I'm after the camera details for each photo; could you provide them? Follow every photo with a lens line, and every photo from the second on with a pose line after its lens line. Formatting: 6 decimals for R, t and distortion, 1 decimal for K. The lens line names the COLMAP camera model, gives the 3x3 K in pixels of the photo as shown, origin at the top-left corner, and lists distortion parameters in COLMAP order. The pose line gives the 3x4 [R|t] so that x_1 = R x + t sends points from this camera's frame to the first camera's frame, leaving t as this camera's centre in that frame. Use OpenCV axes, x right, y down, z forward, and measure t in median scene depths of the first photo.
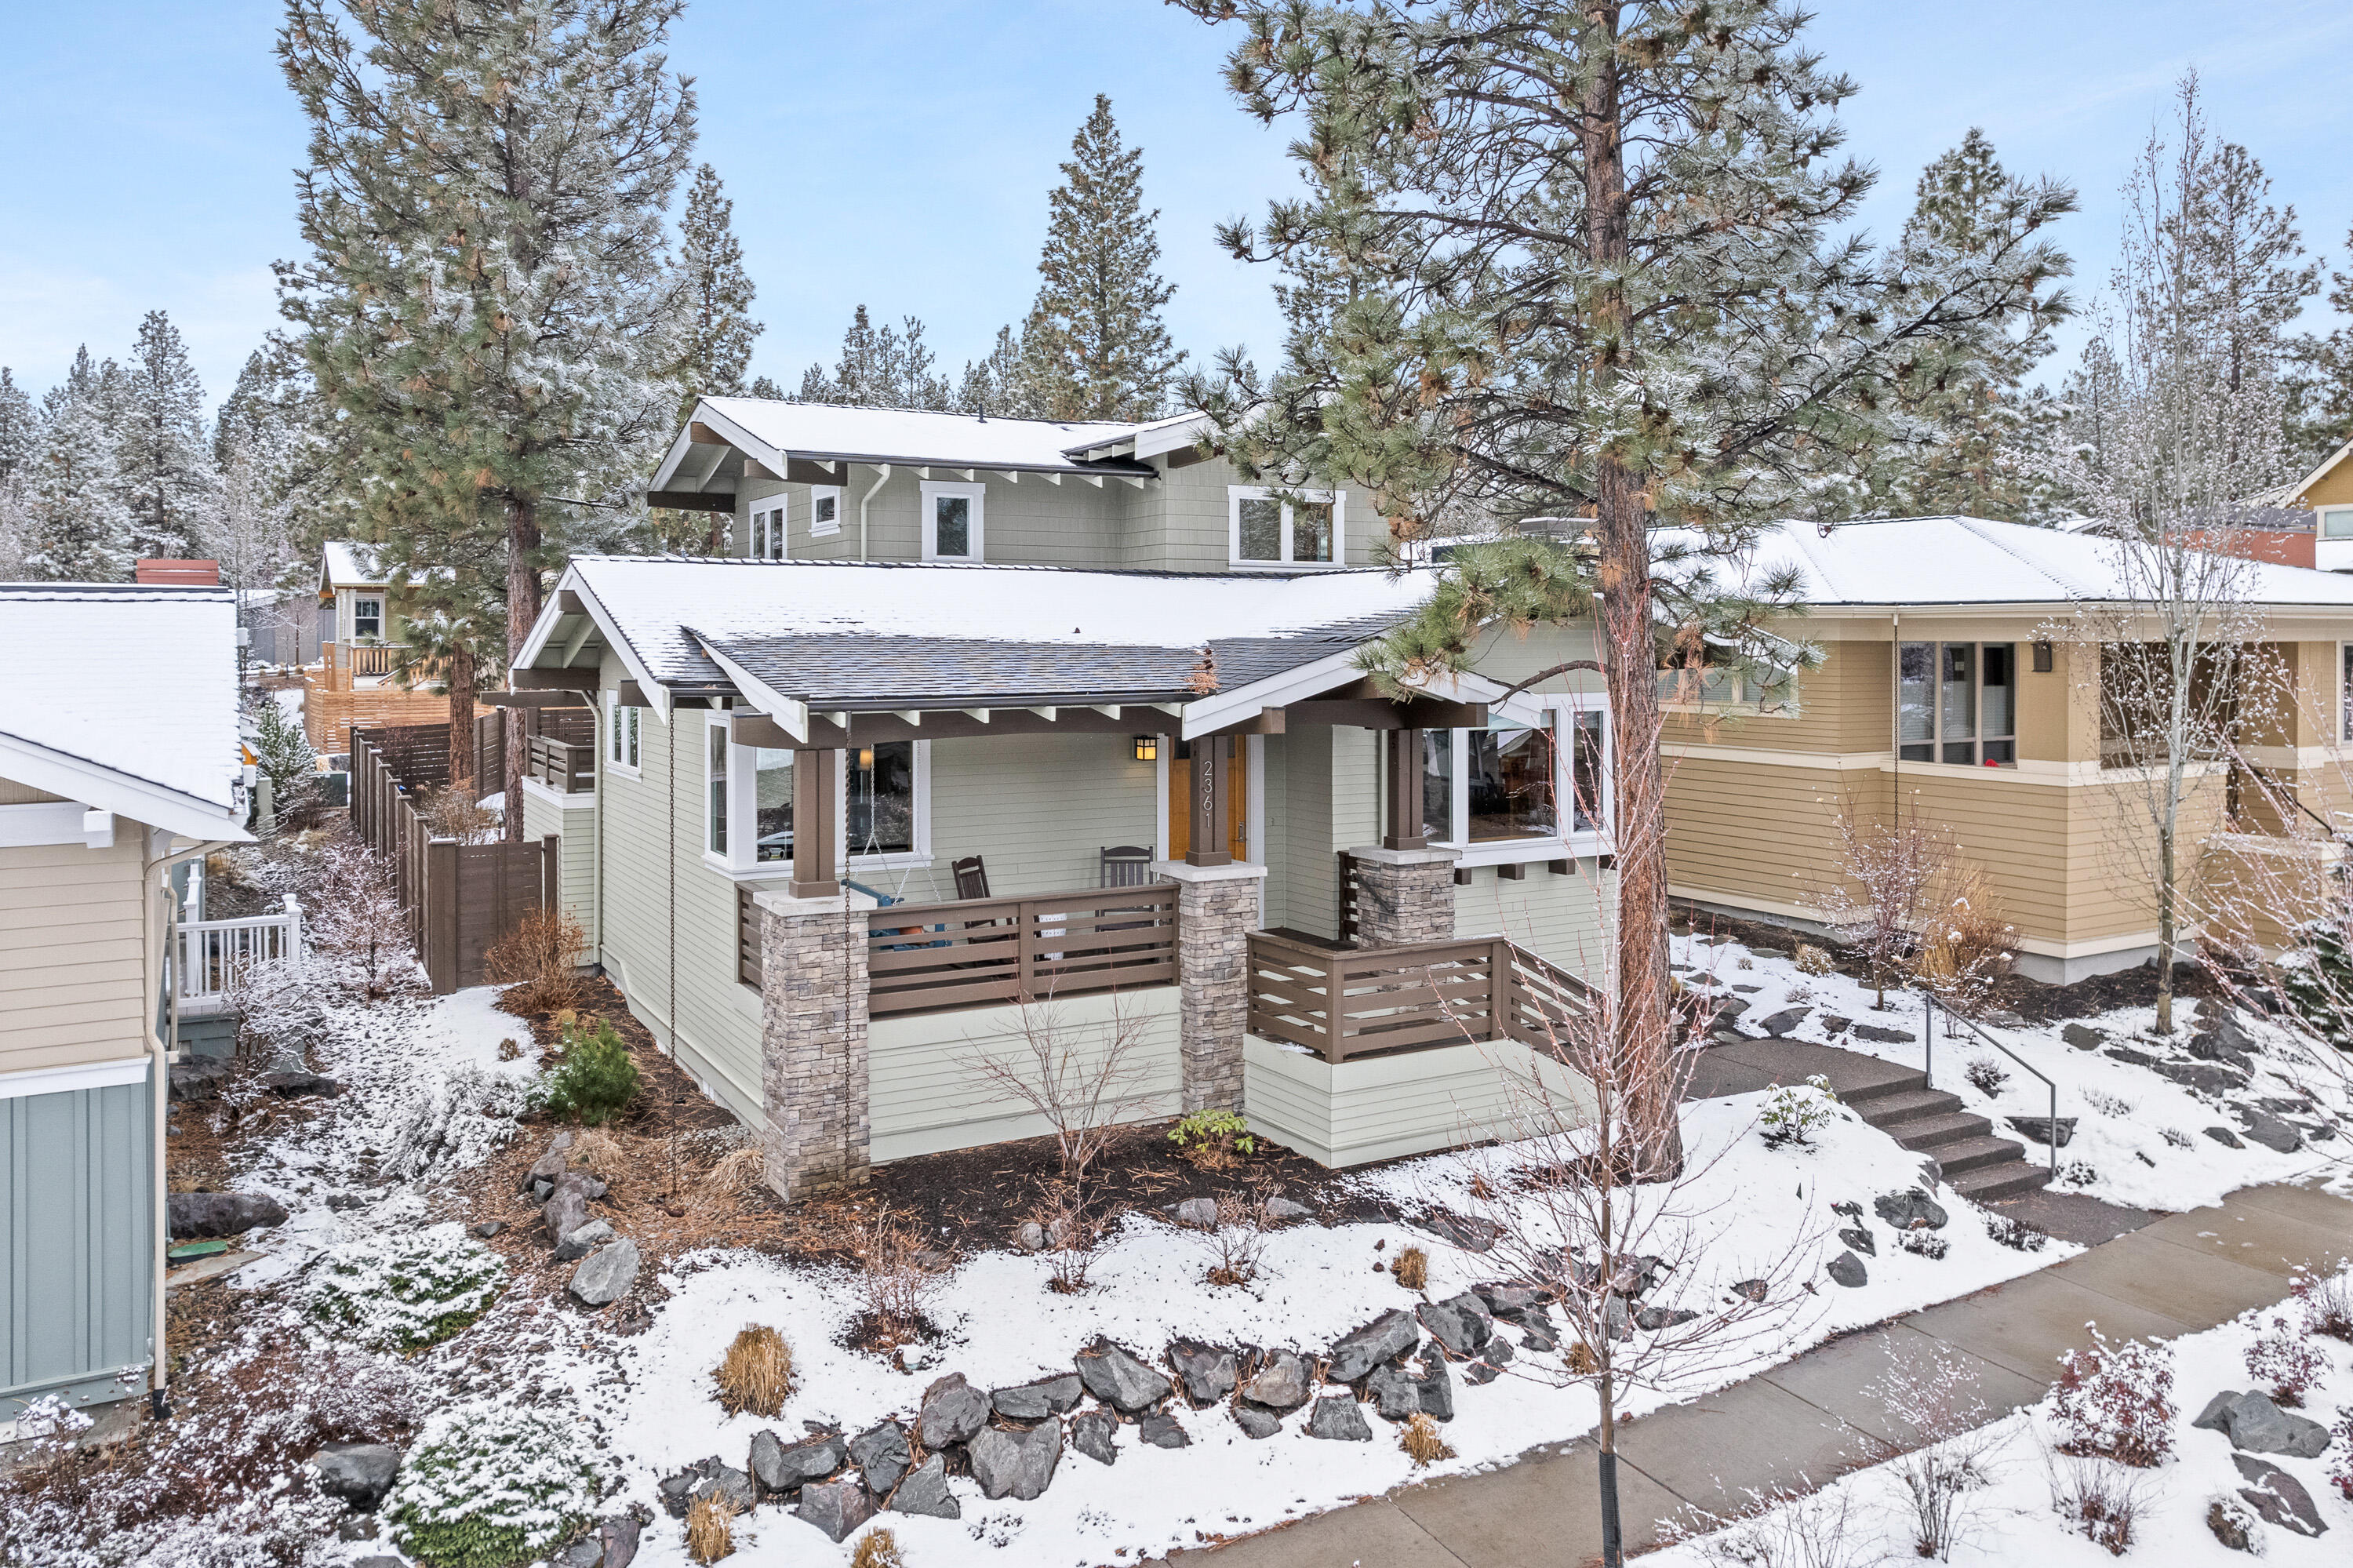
lens RADIAL K [[1664.5, 0, 1136.5], [0, 1664.5, 638.2], [0, 0, 1]] dist [-0.038553, -0.006158]
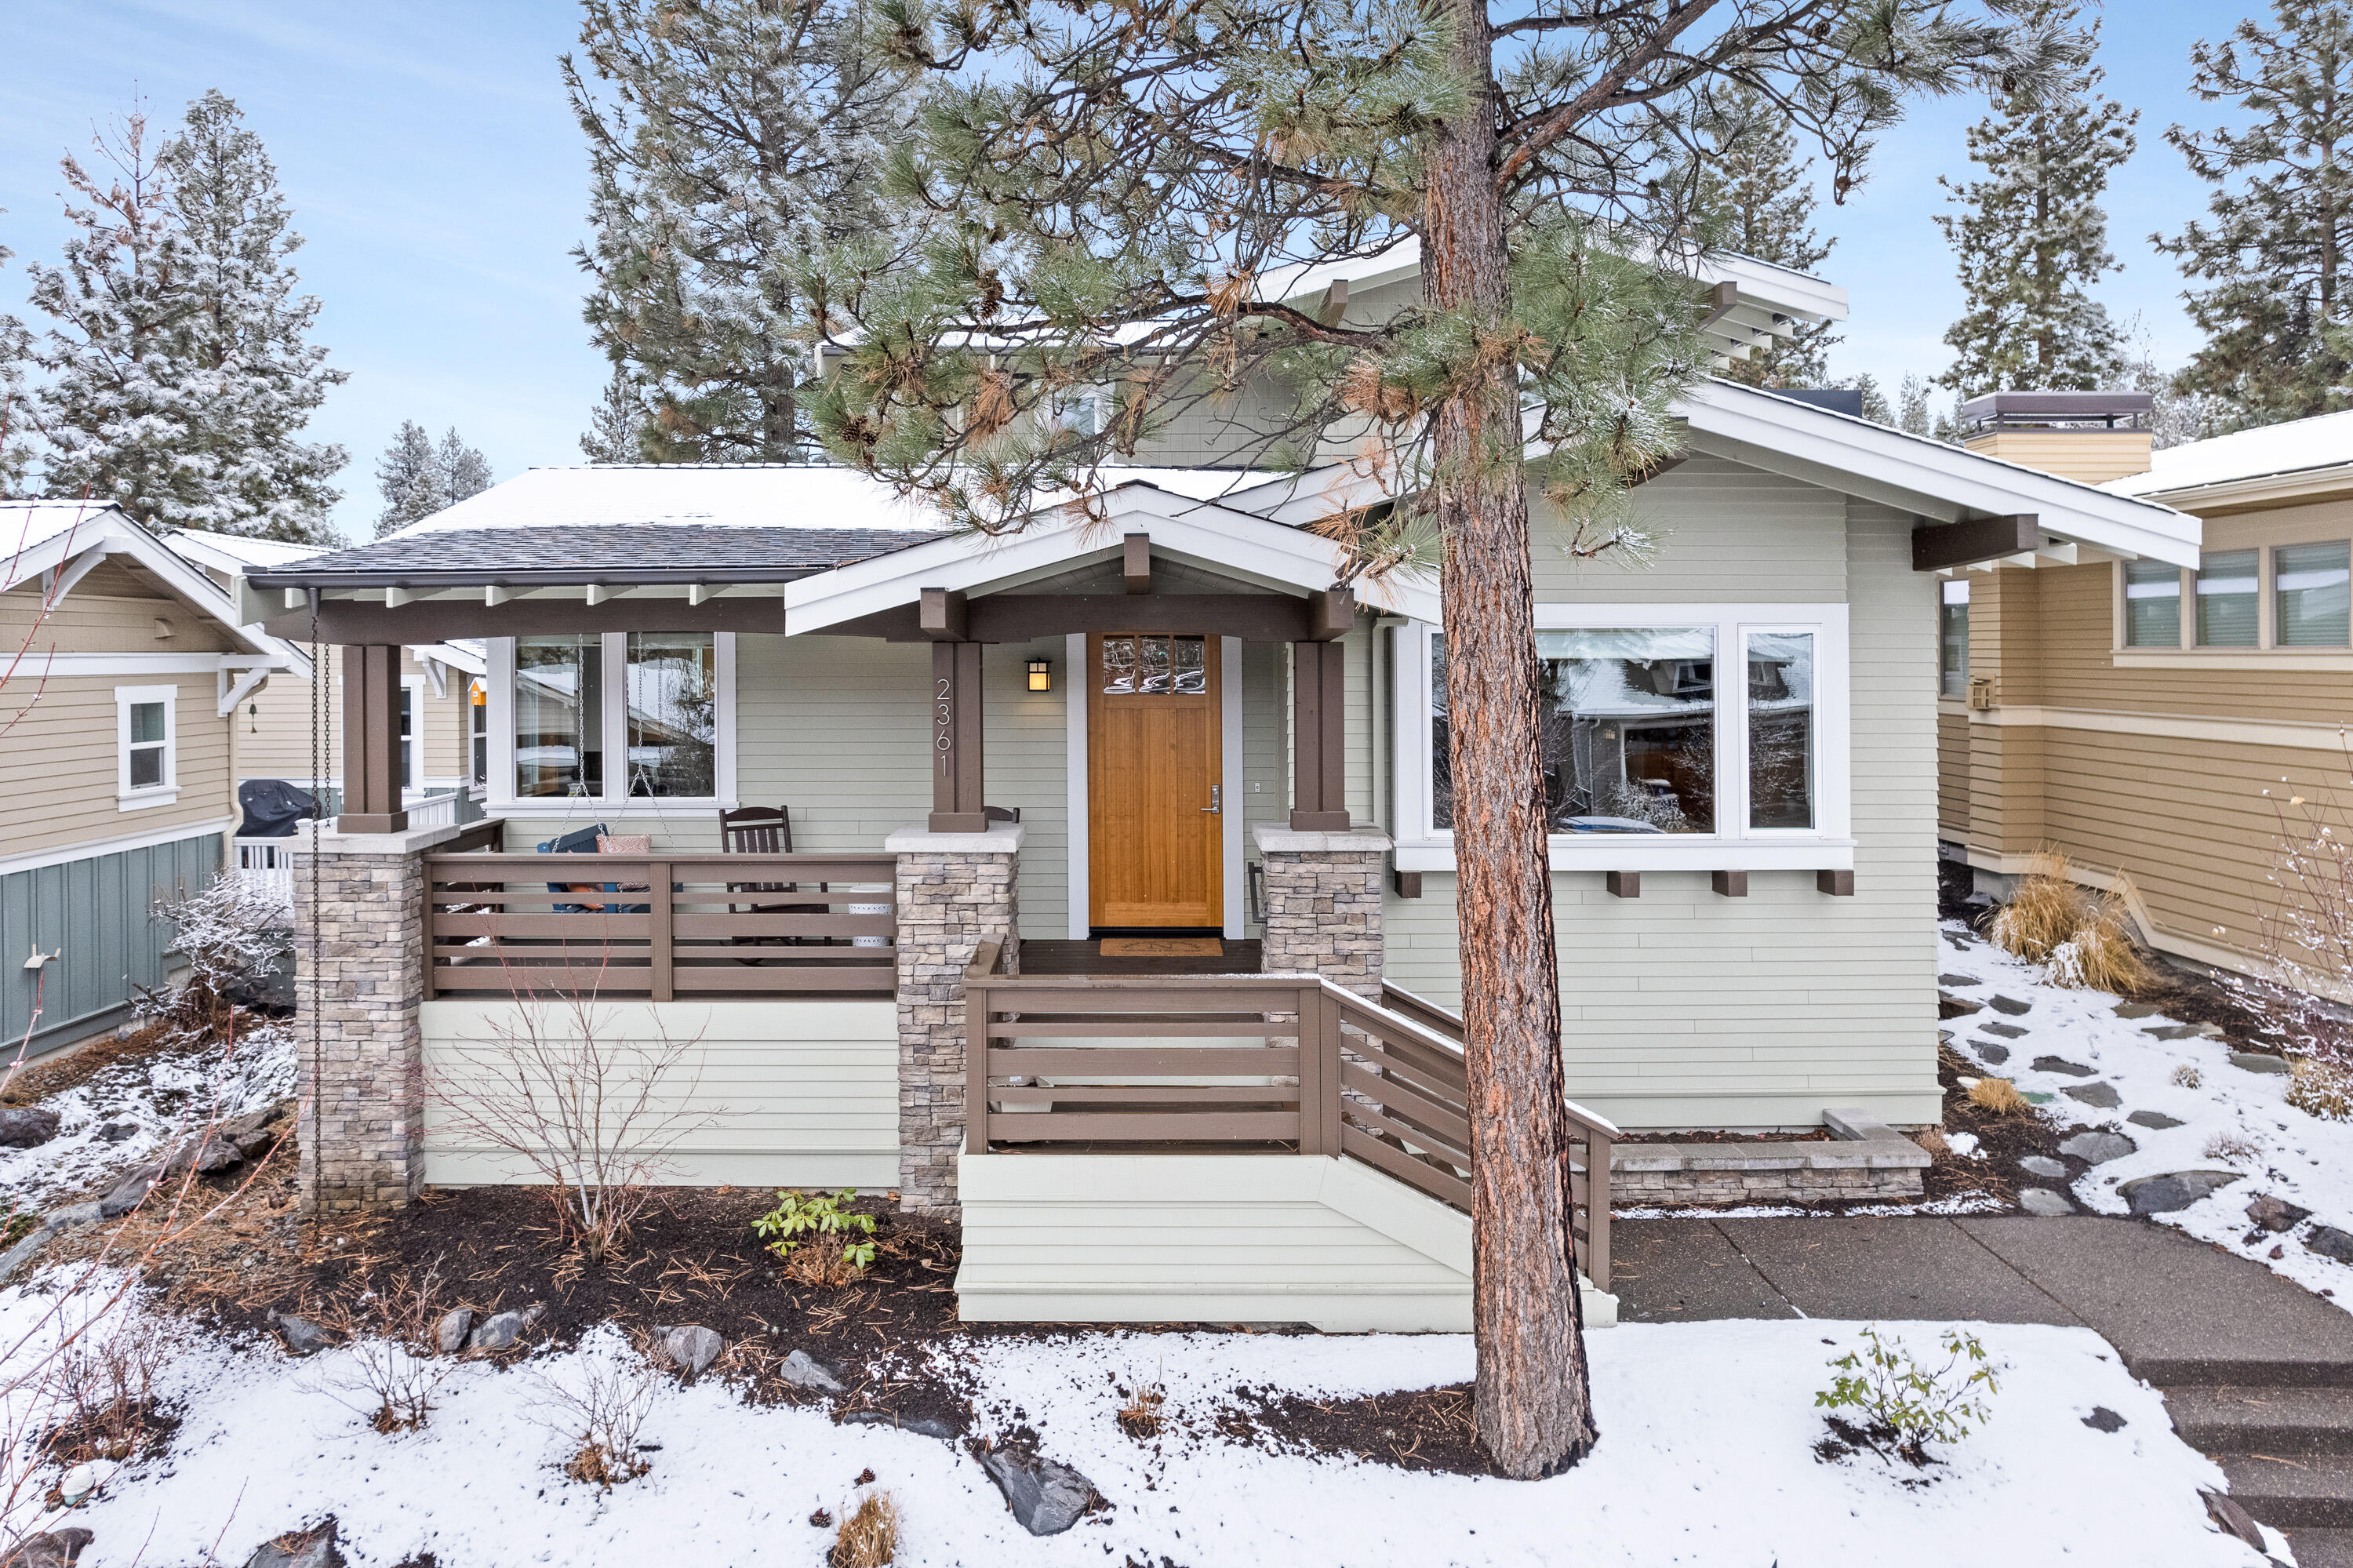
lens RADIAL K [[1510.9, 0, 1120.7], [0, 1510.9, 701.4], [0, 0, 1]] dist [-0.056008, 0.036784]
pose [[0.874064, 0.014063, -0.485607, 0.404387], [0.001378, 0.999505, 0.031426, 0.064794], [0.485809, -0.028137, 0.873612, 0.500667]]
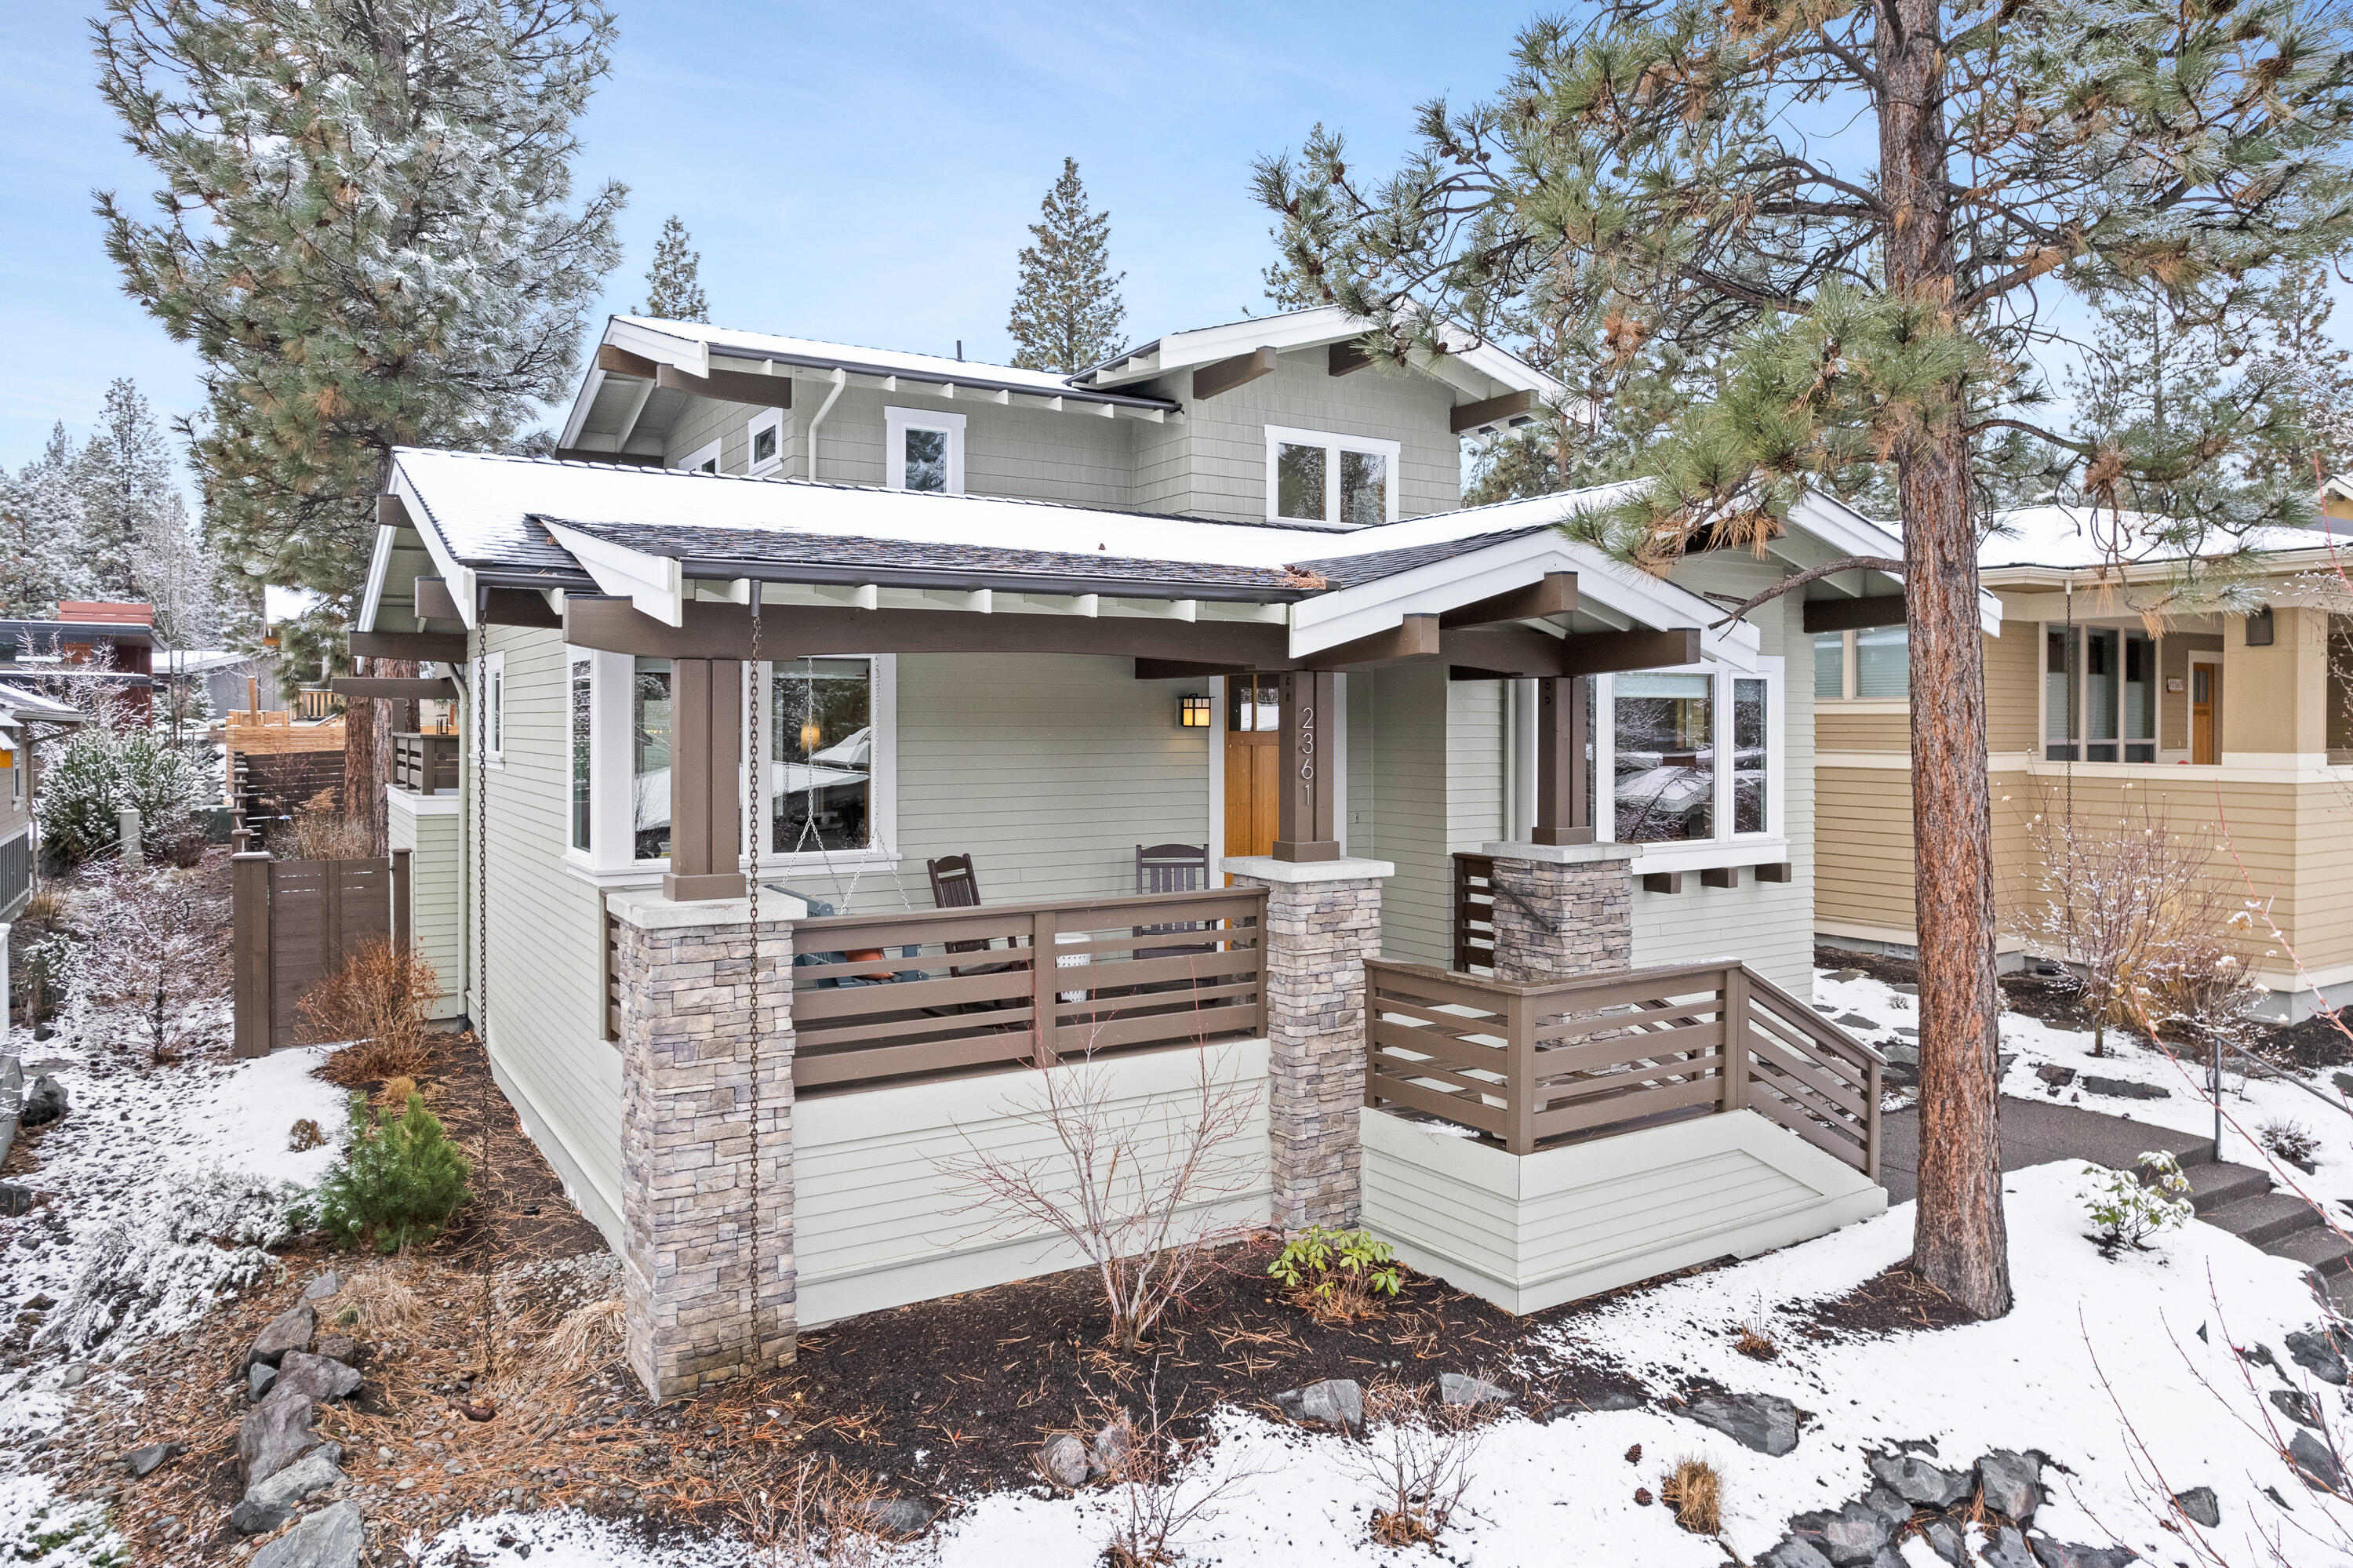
lens RADIAL K [[1516.0, 0, 1179.9], [0, 1516.0, 732.6], [0, 0, 1]] dist [-0.065733, 0.052079]
pose [[0.998151, 0.001227, 0.060779, -0.046951], [-0.001710, 0.999967, 0.007888, 0.079917], [-0.060767, -0.007978, 0.998120, 0.388093]]
